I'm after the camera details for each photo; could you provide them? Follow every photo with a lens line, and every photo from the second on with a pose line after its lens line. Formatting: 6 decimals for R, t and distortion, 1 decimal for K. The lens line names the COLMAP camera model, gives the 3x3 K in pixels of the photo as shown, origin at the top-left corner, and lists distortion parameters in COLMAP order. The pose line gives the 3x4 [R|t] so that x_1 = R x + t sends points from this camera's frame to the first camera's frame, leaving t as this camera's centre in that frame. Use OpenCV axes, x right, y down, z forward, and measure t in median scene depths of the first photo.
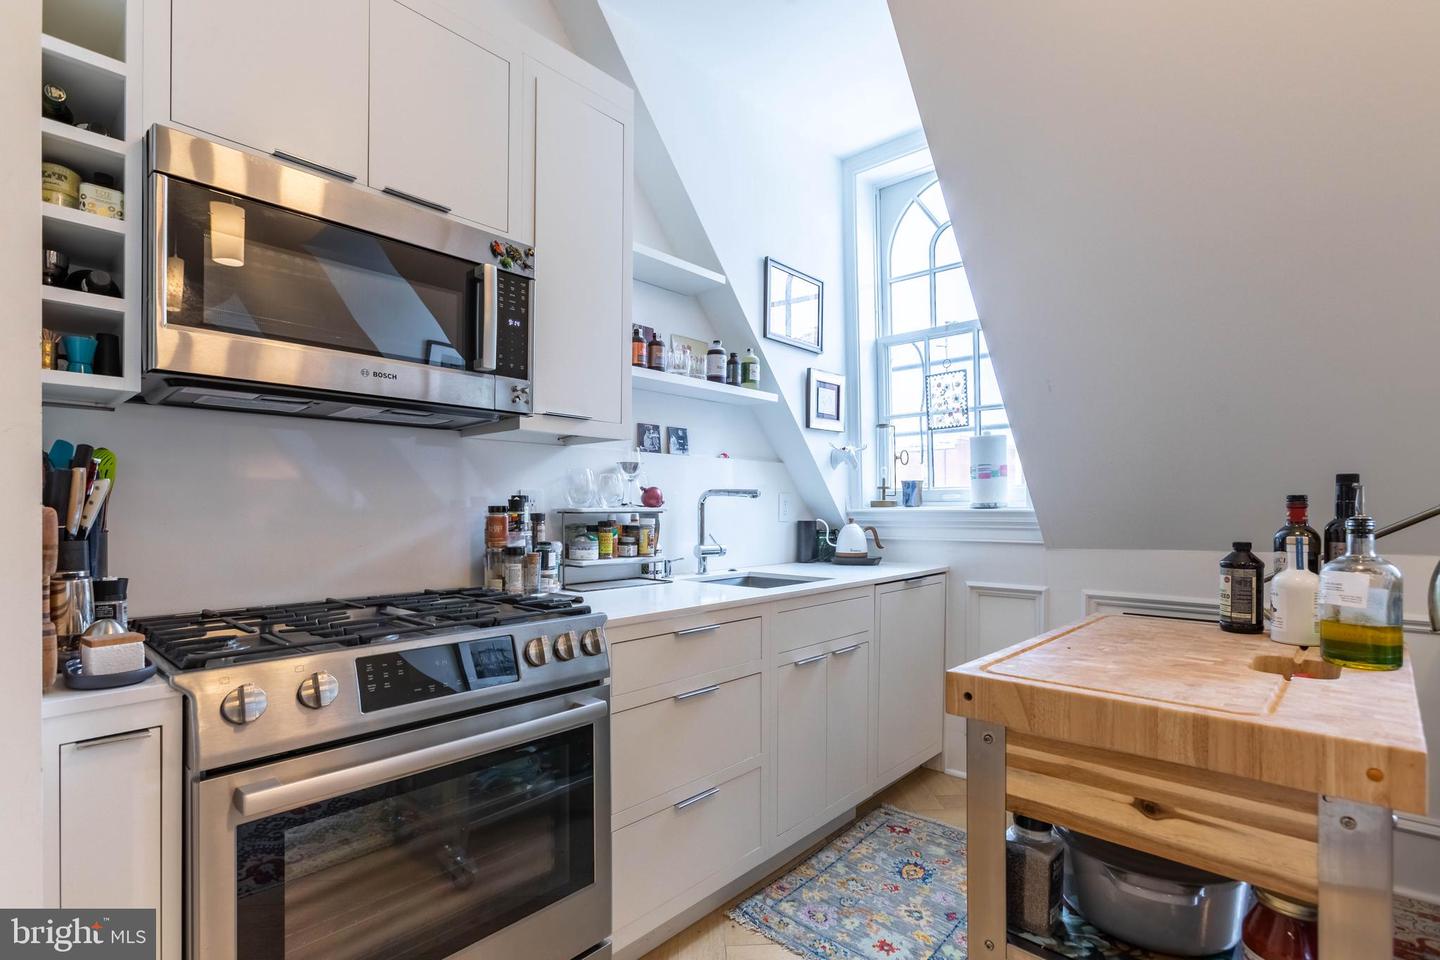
lens RADIAL K [[685.6, 0, 719.0], [0, 685.6, 507.0], [0, 0, 1]] dist [-0.002489, -0.000234]
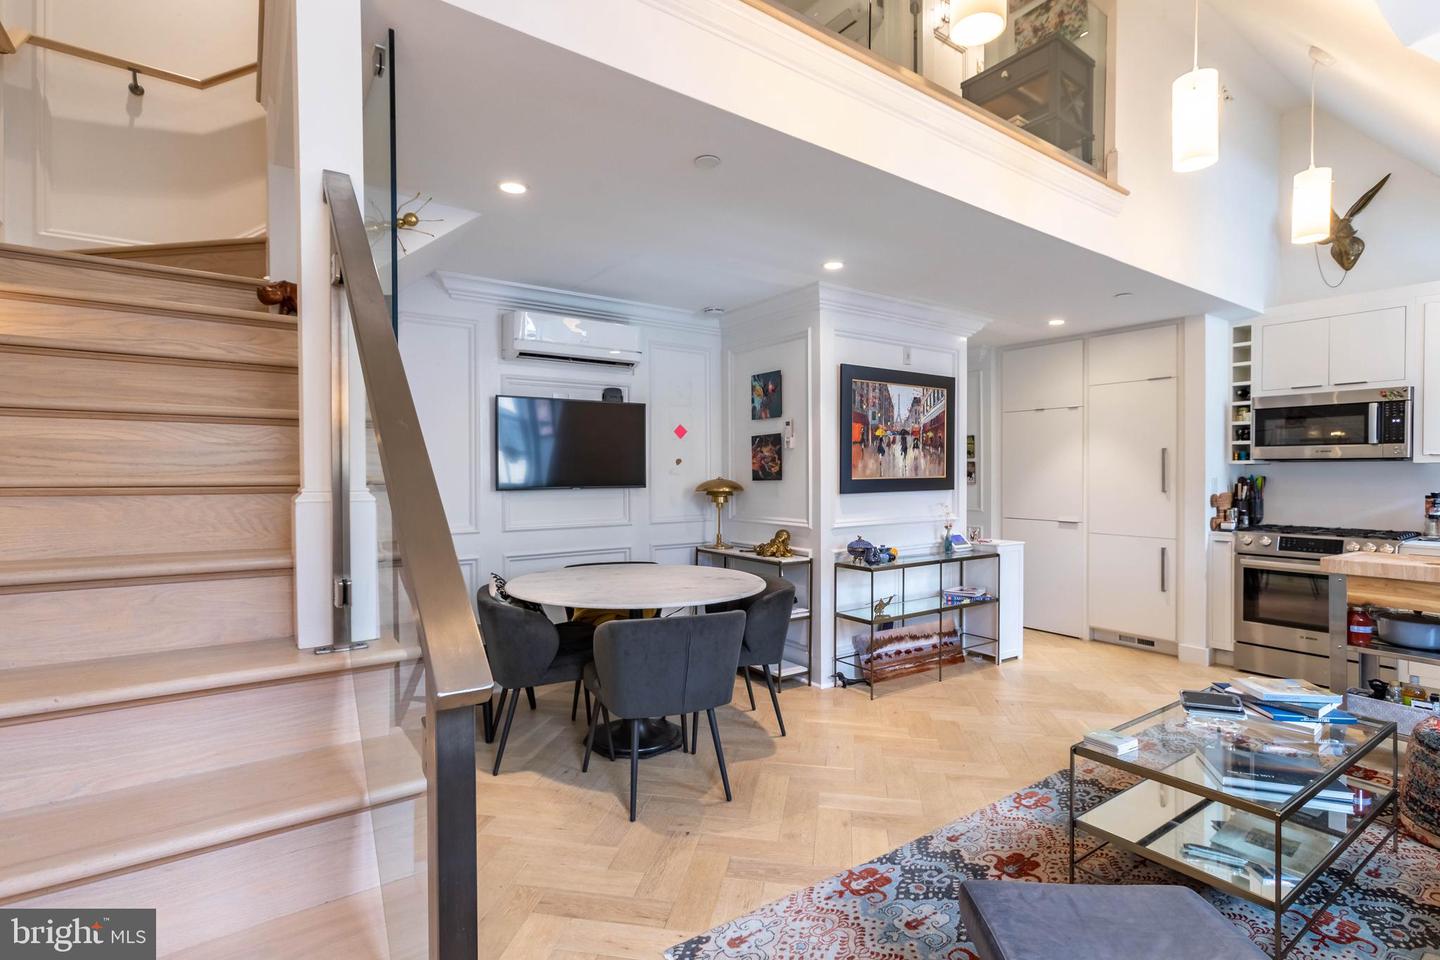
lens RADIAL K [[609.5, 0, 720.0], [0, 609.5, 480.0], [0, 0, 1]] dist [0.001028, 0.000430]
pose [[-0.267340, 0.008704, -0.963563, 3.363969], [0.008895, 0.999939, 0.006564, -0.127202], [0.963561, -0.006816, -0.267401, -1.015910]]
